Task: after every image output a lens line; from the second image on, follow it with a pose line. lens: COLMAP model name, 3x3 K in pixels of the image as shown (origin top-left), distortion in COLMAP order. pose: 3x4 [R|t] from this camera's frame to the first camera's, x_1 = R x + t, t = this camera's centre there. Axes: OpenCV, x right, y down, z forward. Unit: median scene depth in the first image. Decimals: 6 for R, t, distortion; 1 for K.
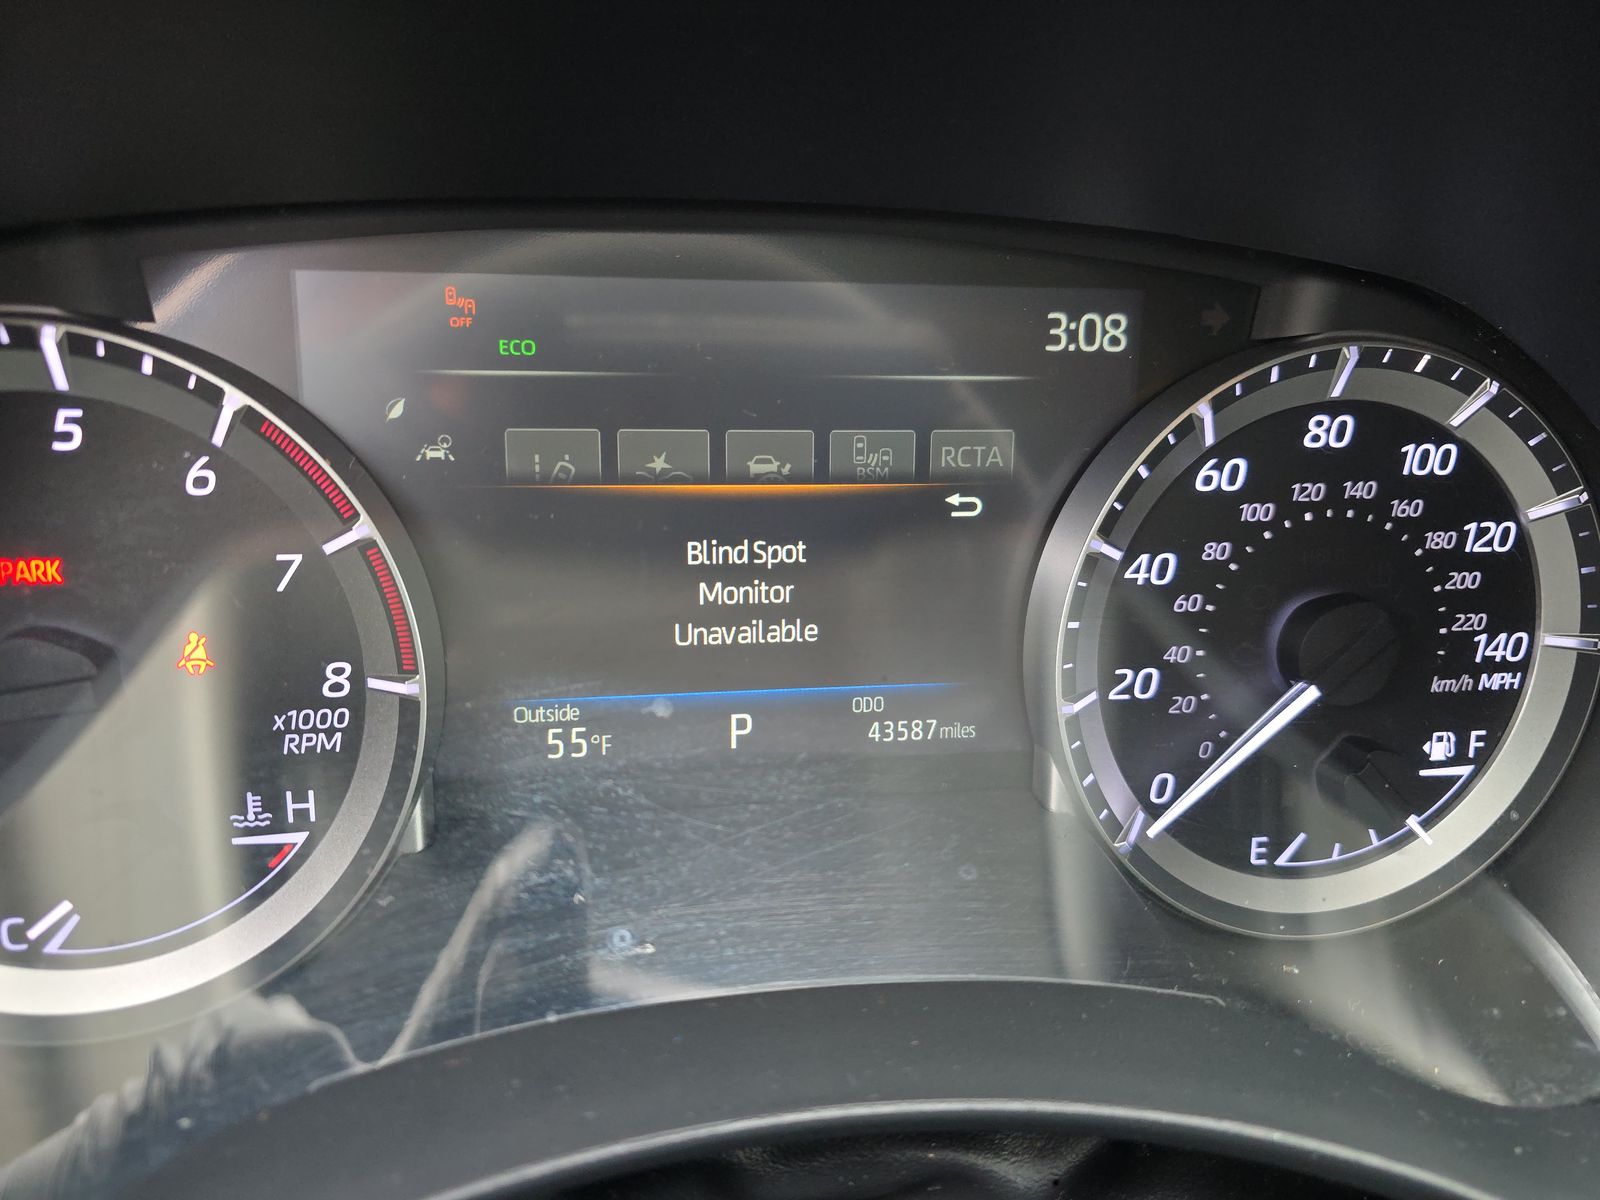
lens RADIAL K [[1080.7, 0, 800.0], [0, 1080.7, 600.0], [0, 0, 1]] dist [-0.001477, -0.061244]
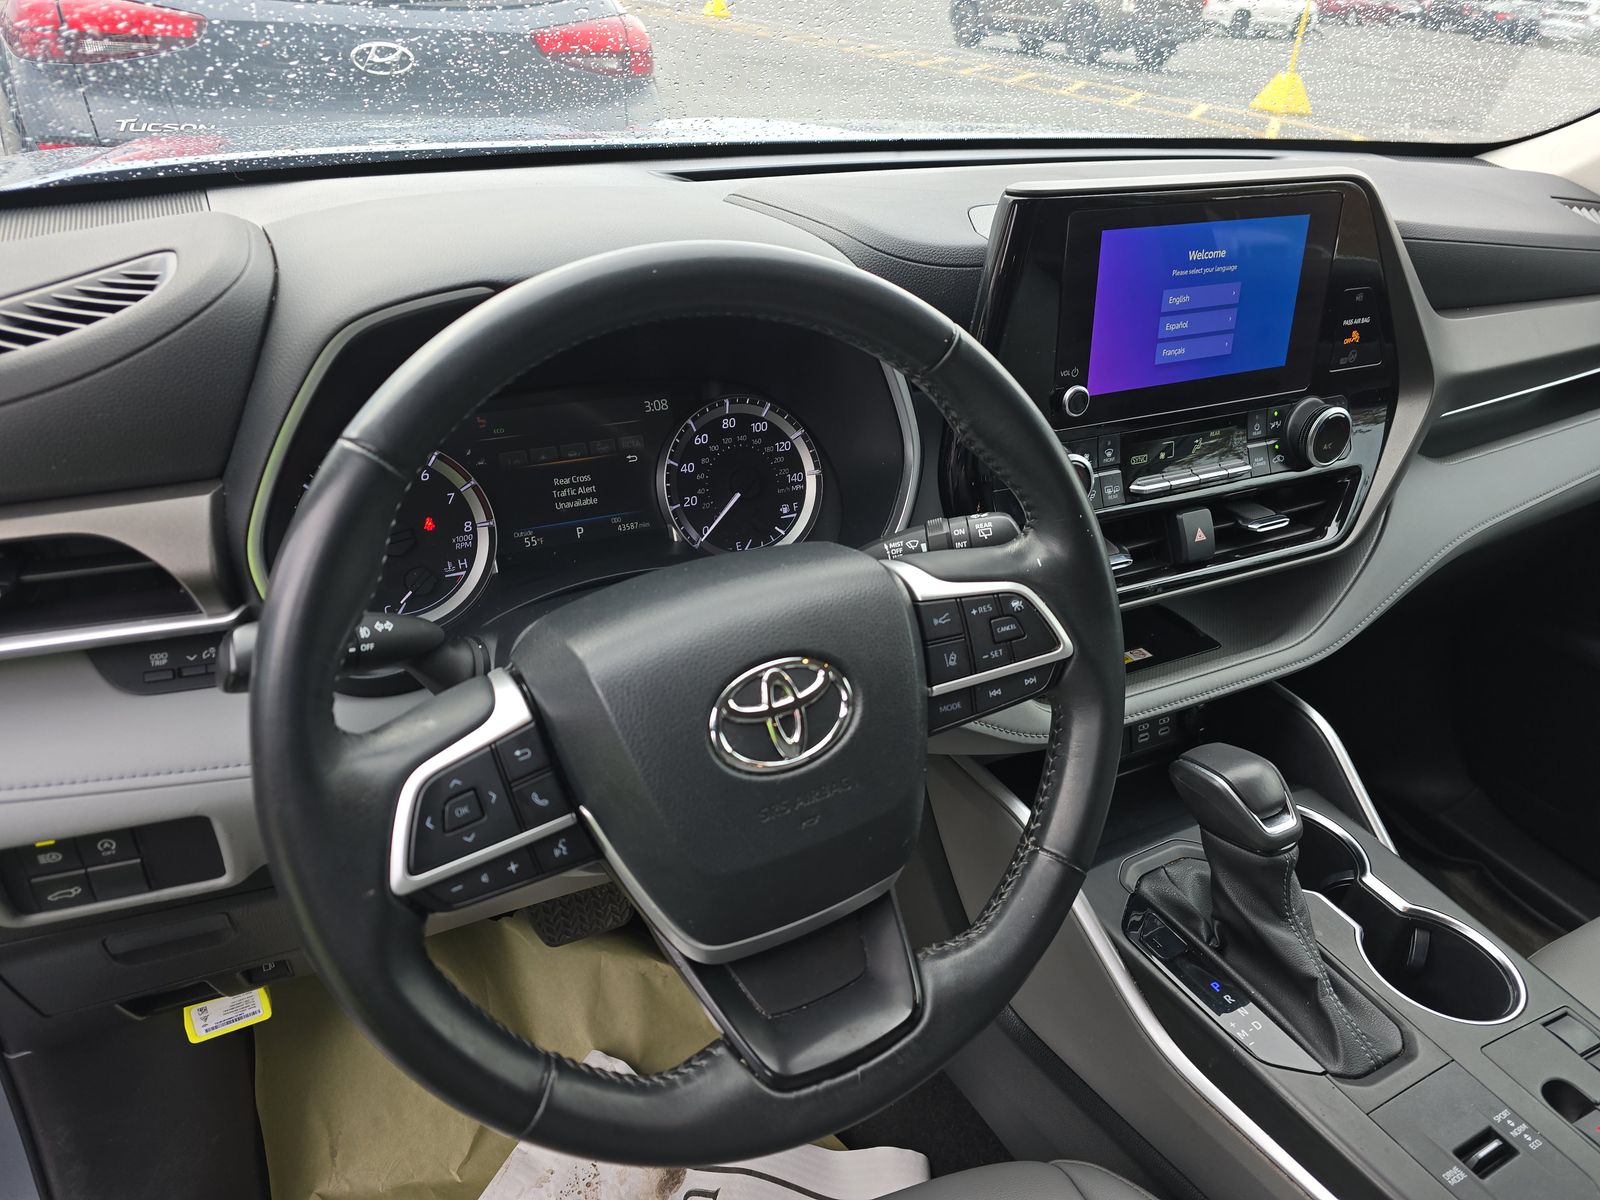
lens RADIAL K [[1047.5, 0, 800.0], [0, 1047.5, 600.0], [0, 0, 1]] dist [0.048122, -0.049466]
pose [[0.946429, -0.182327, 0.266511, -0.324508], [0.199059, 0.979291, -0.036938, 0.598782], [-0.254257, 0.088010, 0.963124, -2.384270]]
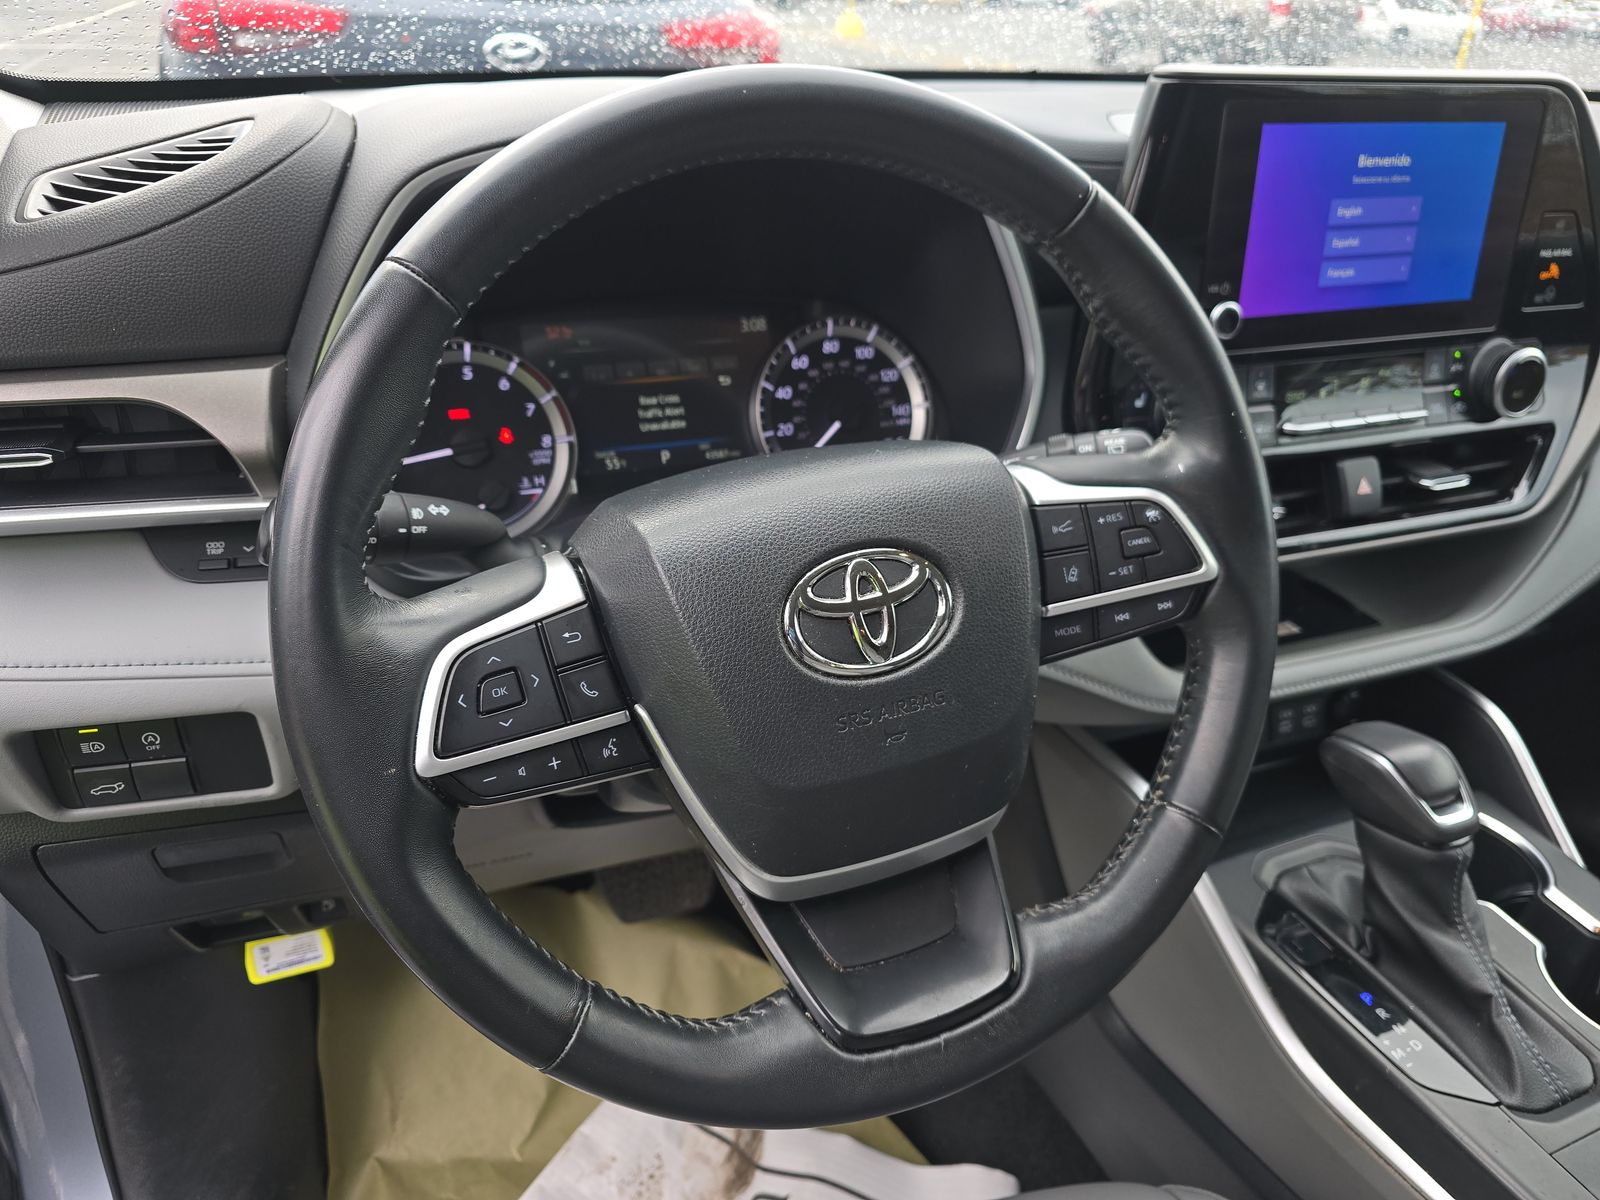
lens RADIAL K [[1067.6, 0, 800.0], [0, 1067.6, 600.0], [0, 0, 1]] dist [0.030845, -0.043188]
pose [[0.975323, -0.136641, 0.173419, -0.273907], [0.151012, 0.985869, -0.072515, 0.831236], [-0.161060, 0.096914, 0.982175, -2.124907]]
